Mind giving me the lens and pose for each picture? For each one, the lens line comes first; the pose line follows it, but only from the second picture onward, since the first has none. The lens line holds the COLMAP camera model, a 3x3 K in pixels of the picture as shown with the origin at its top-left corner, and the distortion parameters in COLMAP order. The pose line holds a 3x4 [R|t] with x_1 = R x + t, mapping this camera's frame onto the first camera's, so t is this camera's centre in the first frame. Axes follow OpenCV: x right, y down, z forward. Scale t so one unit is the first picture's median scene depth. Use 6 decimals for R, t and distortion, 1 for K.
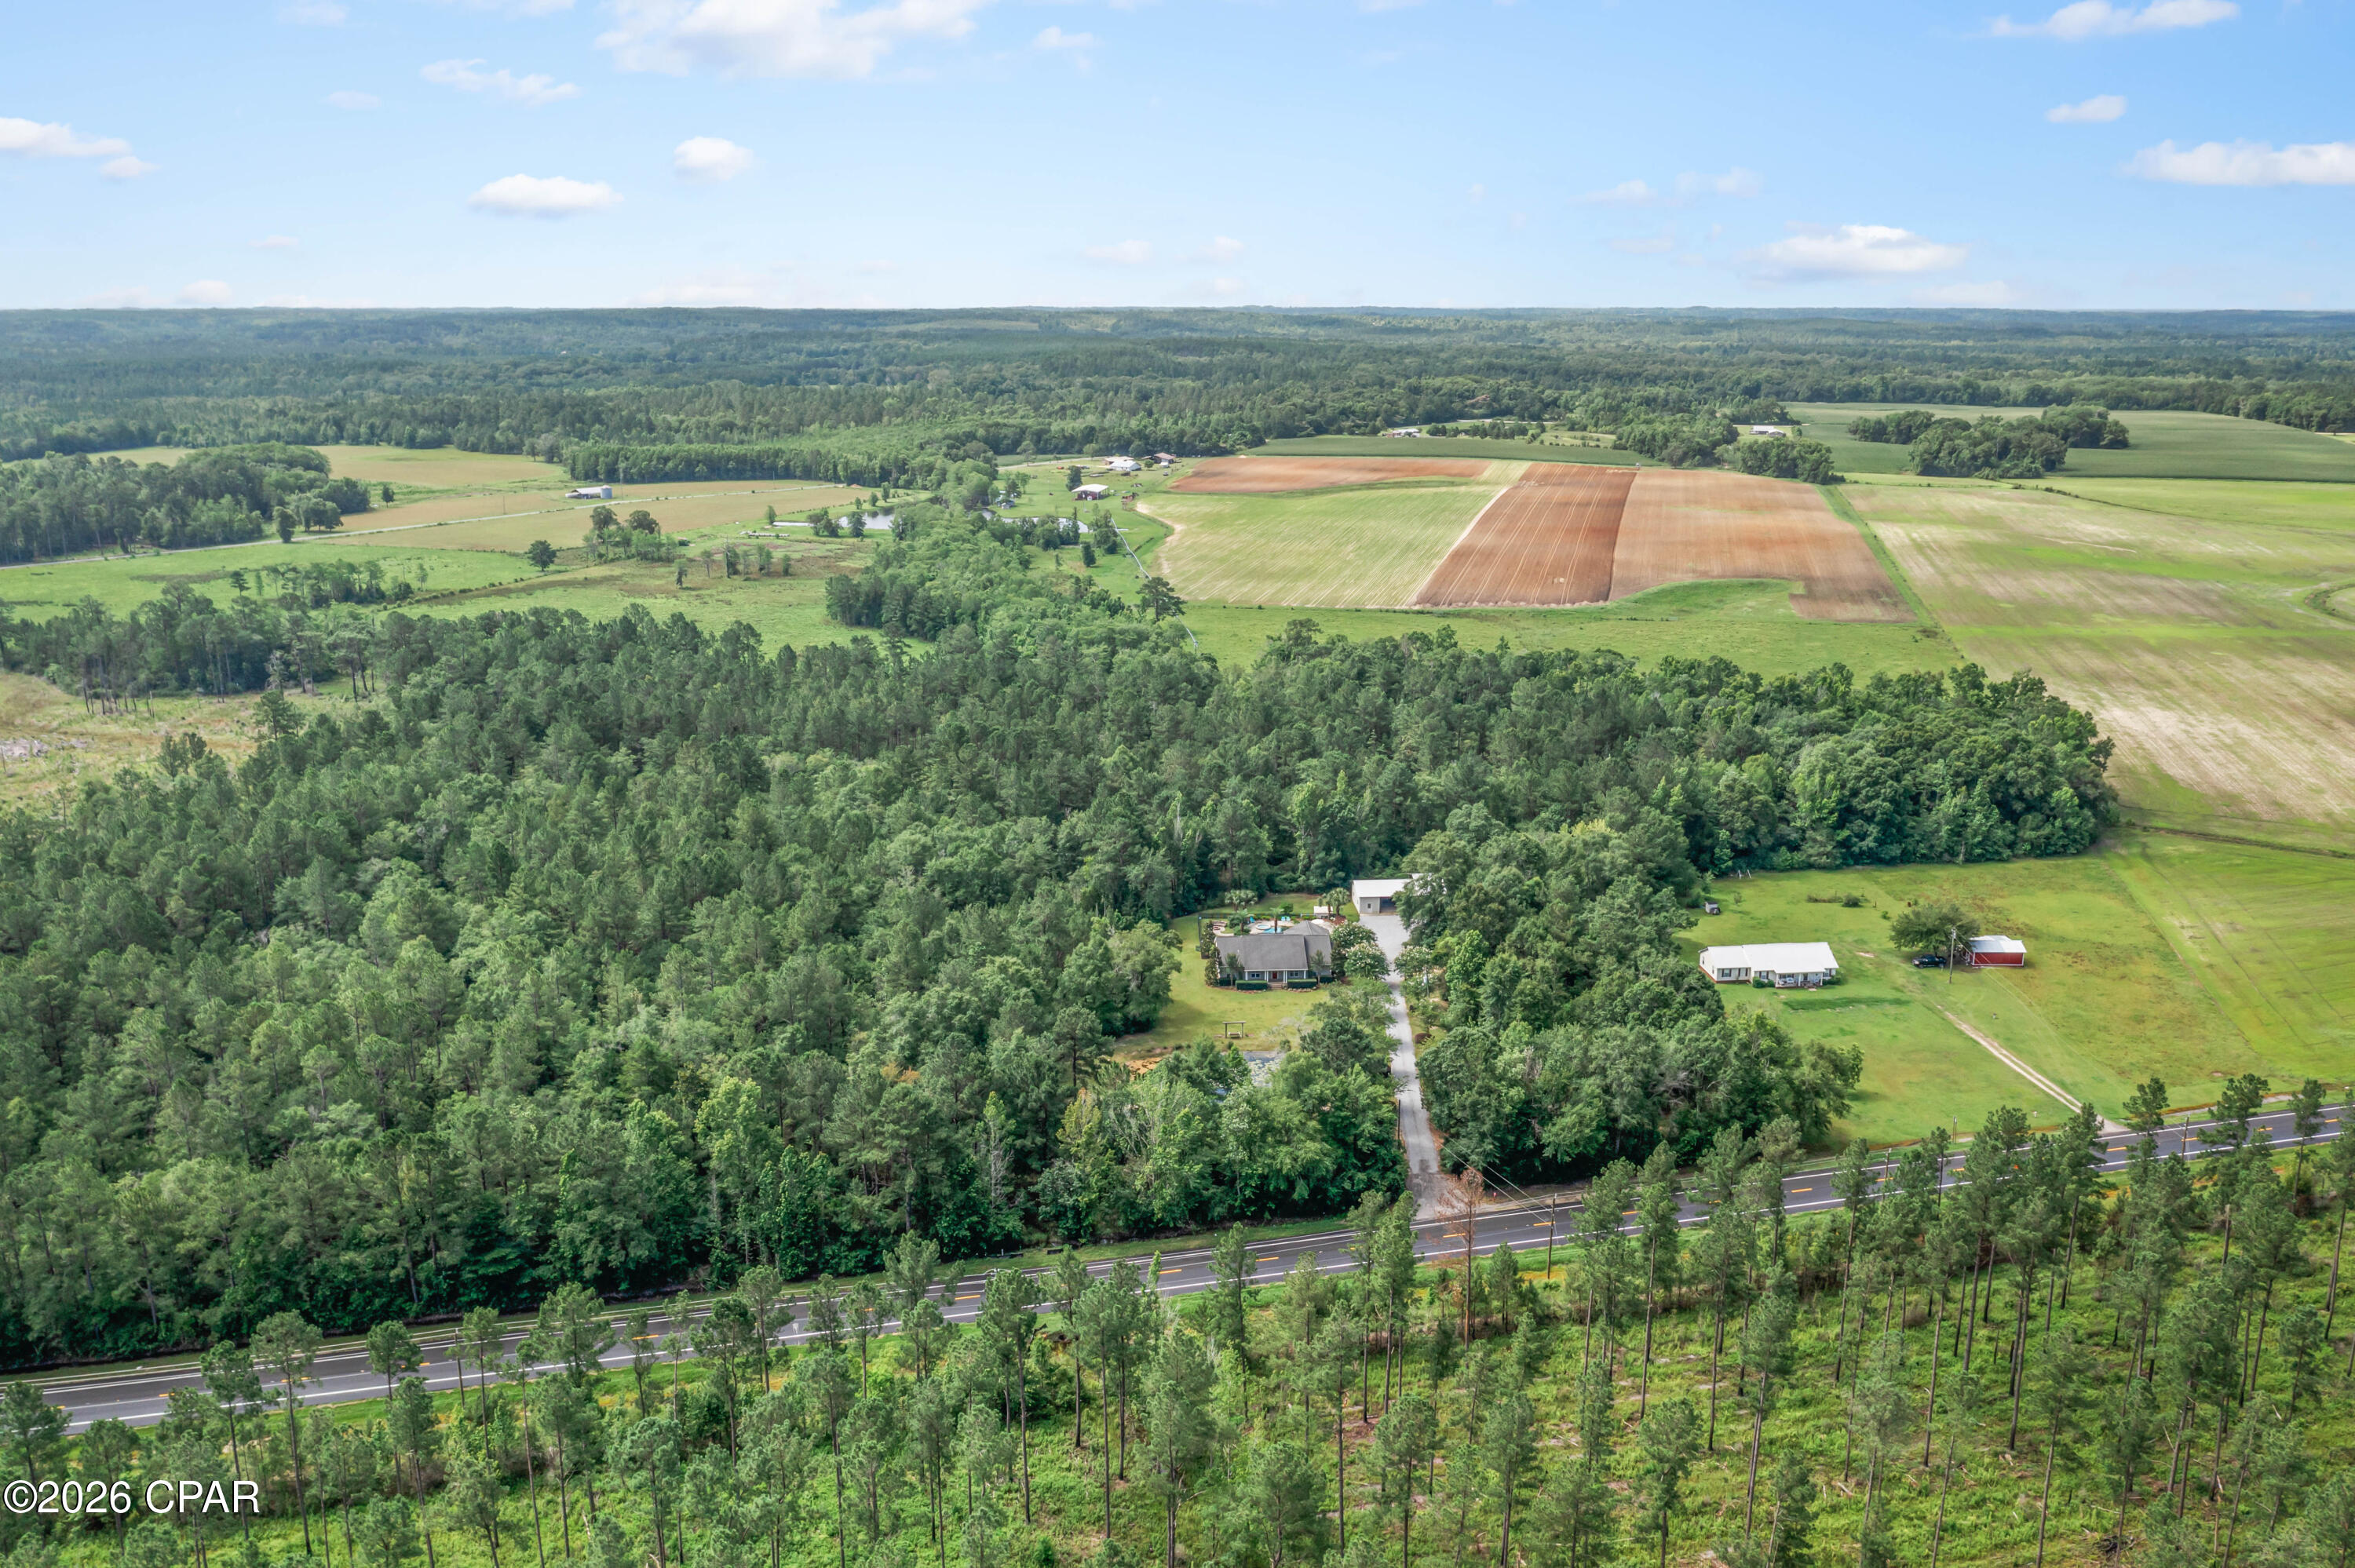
lens RADIAL K [[1878.1, 0, 1177.5], [0, 1878.1, 784.0], [0, 0, 1]] dist [-0.011730, -0.000626]
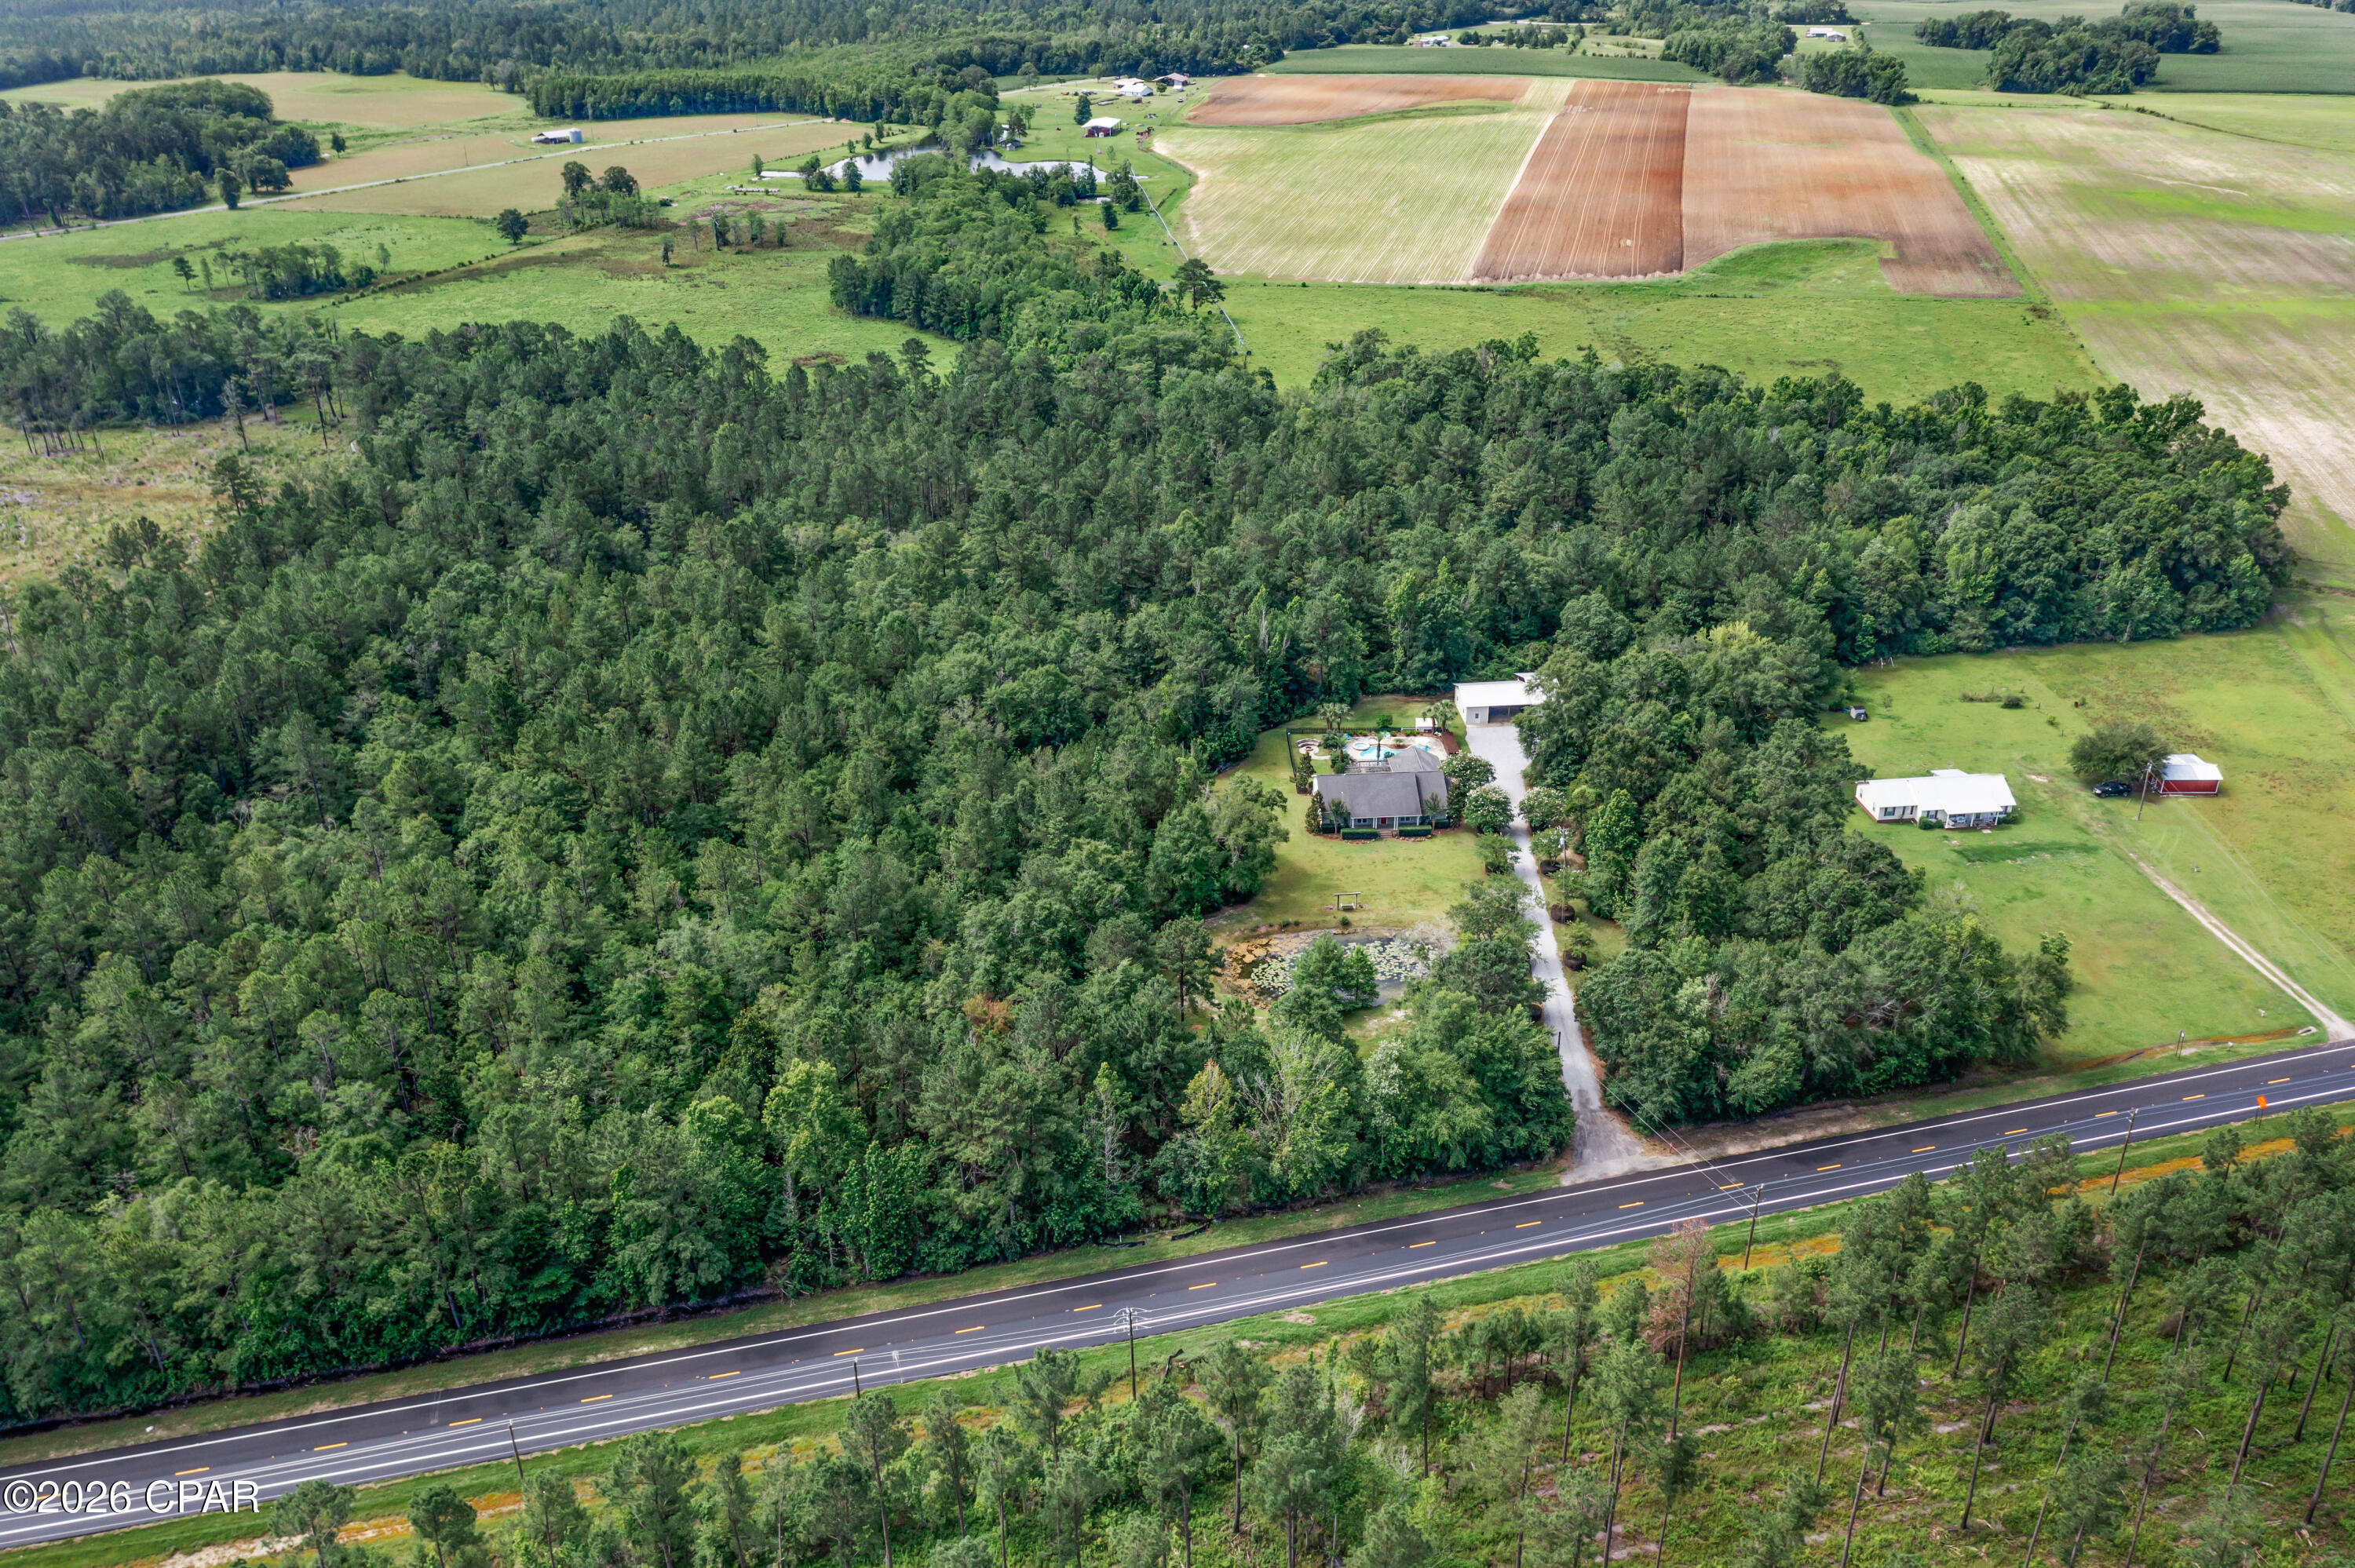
lens RADIAL K [[1878.1, 0, 1177.5], [0, 1878.1, 784.0], [0, 0, 1]] dist [-0.011730, -0.000626]
pose [[0.999931, -0.011722, -0.000880, -0.034710], [0.011657, 0.979131, 0.202893, -0.074889], [-0.001517, -0.202890, 0.979200, 0.100874]]
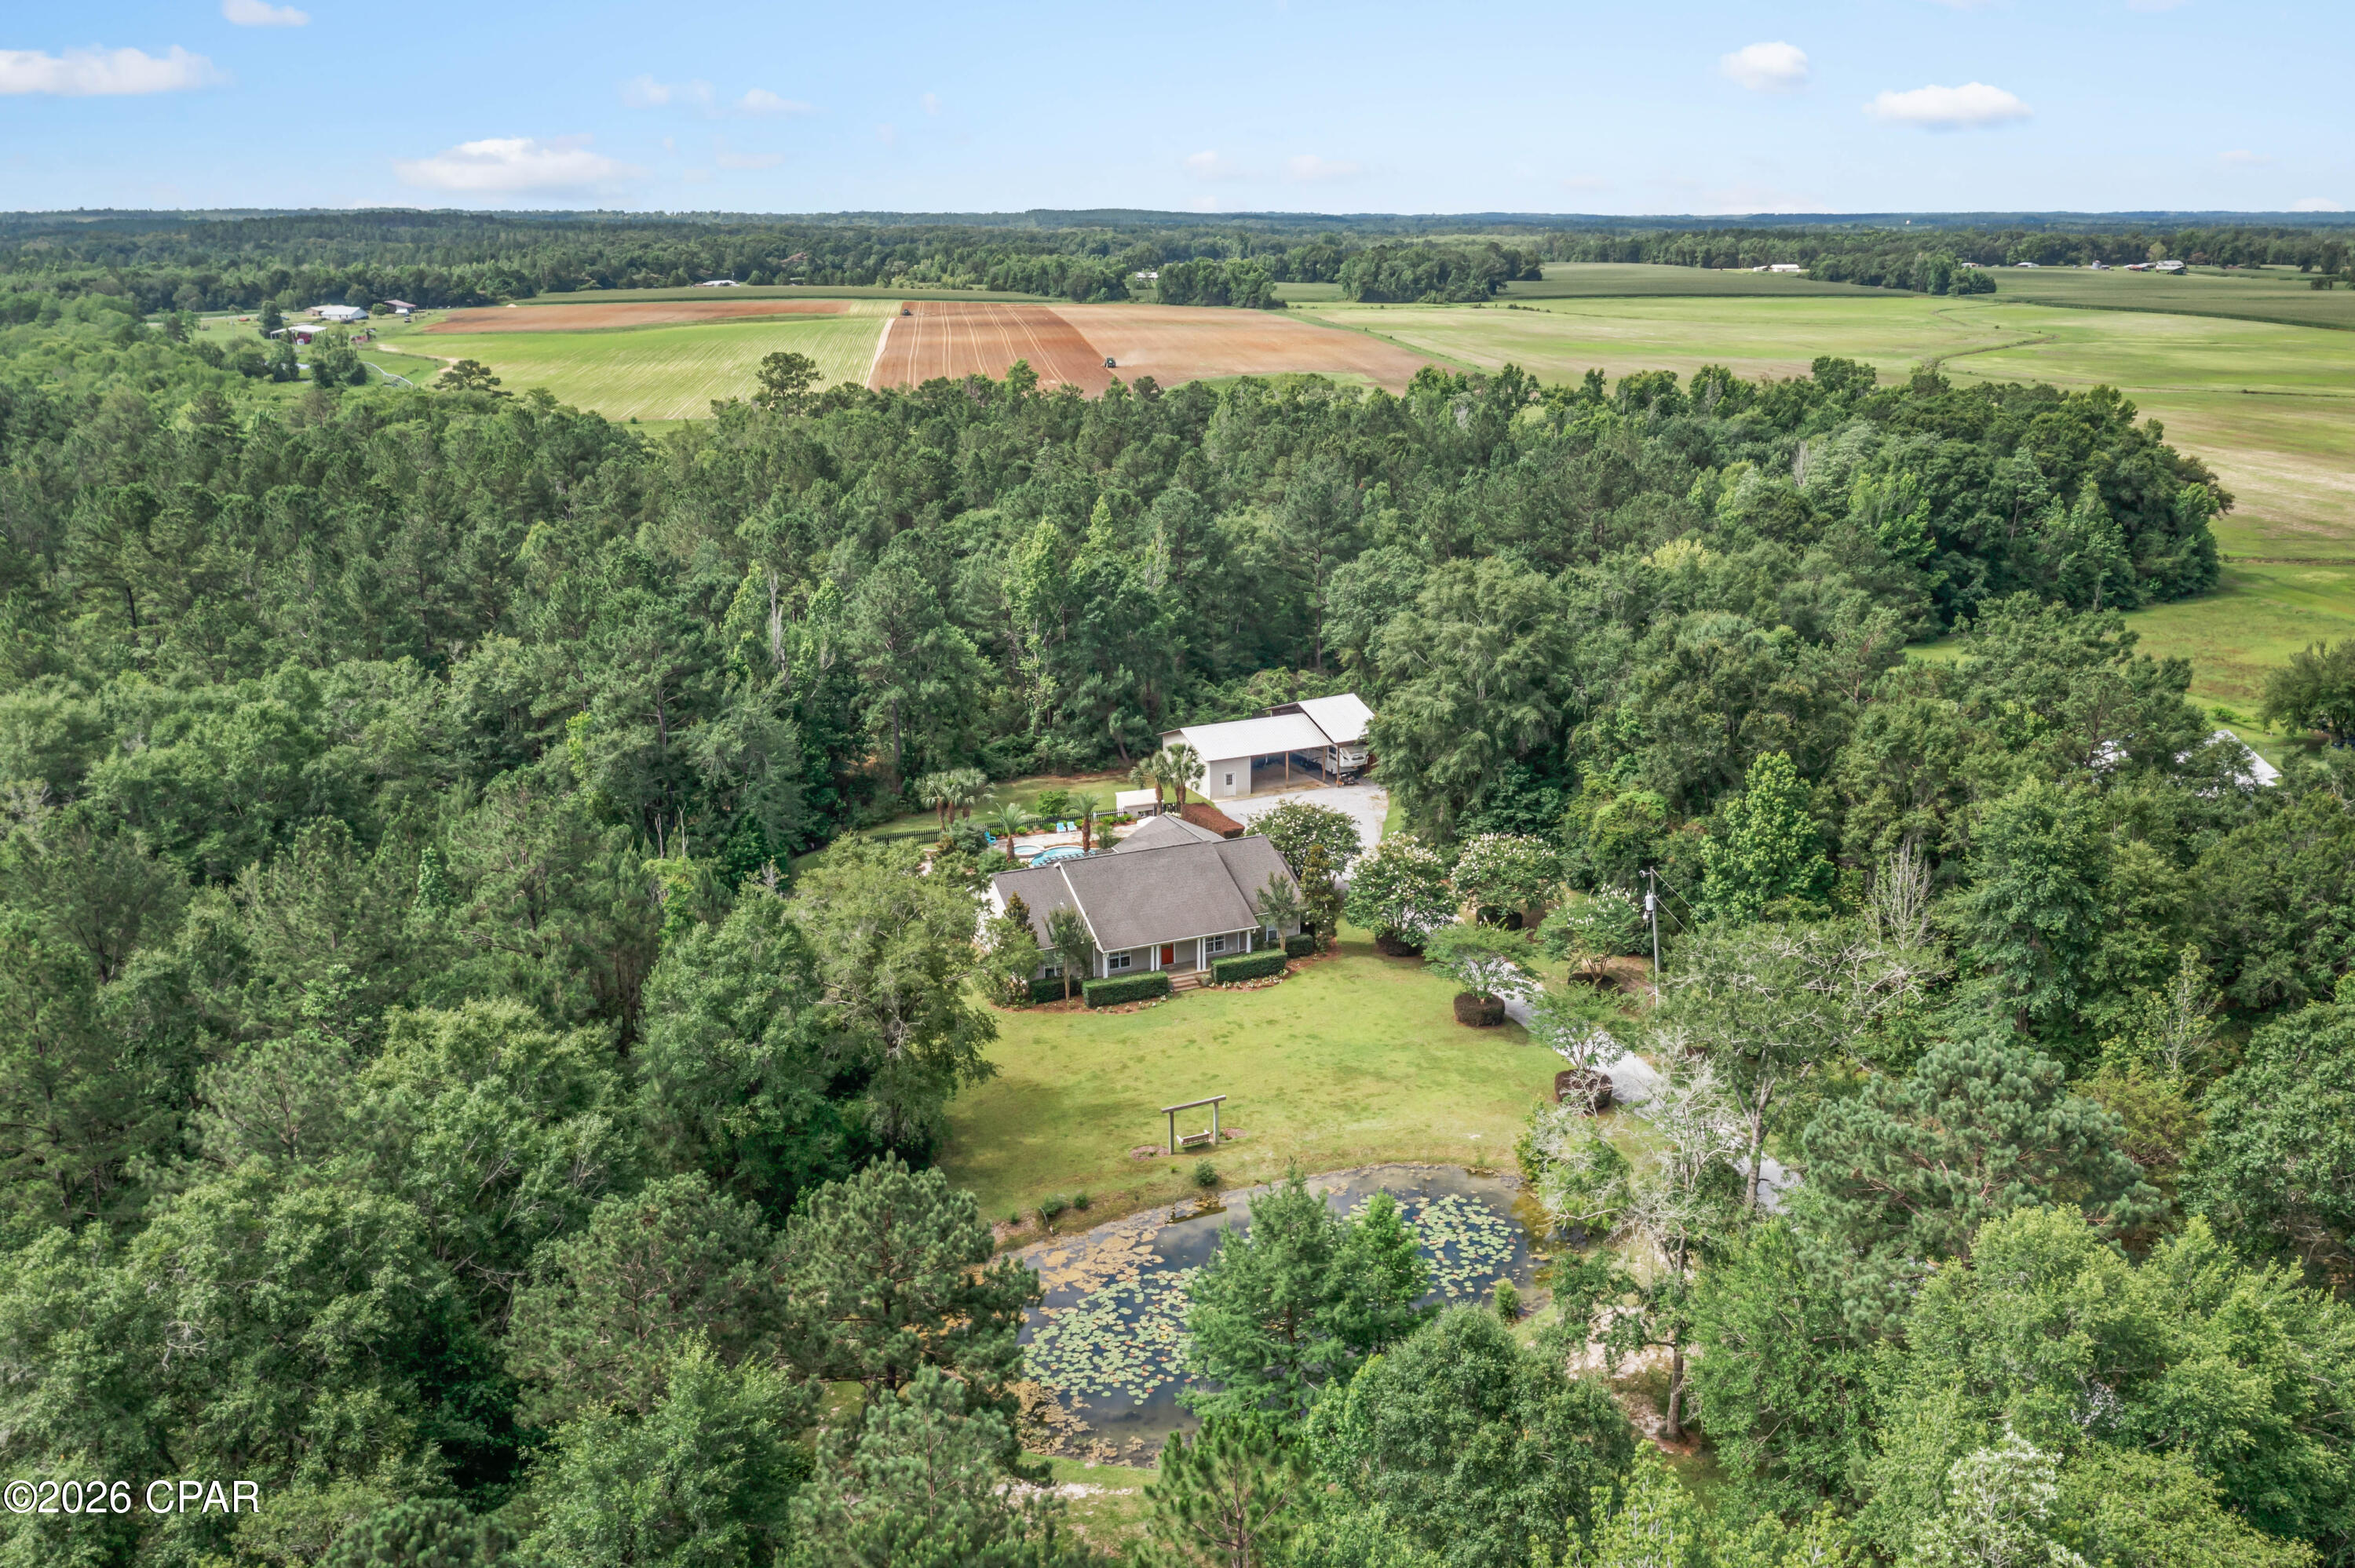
lens RADIAL K [[2093.1, 0, 1252.1], [0, 2093.1, 782.7], [0, 0, 1]] dist [-0.011168, -0.000533]
pose [[0.924047, -0.106243, 0.367220, -0.063669], [0.100204, 0.994332, 0.035532, 0.042095], [-0.368914, 0.003963, 0.929455, 0.466925]]
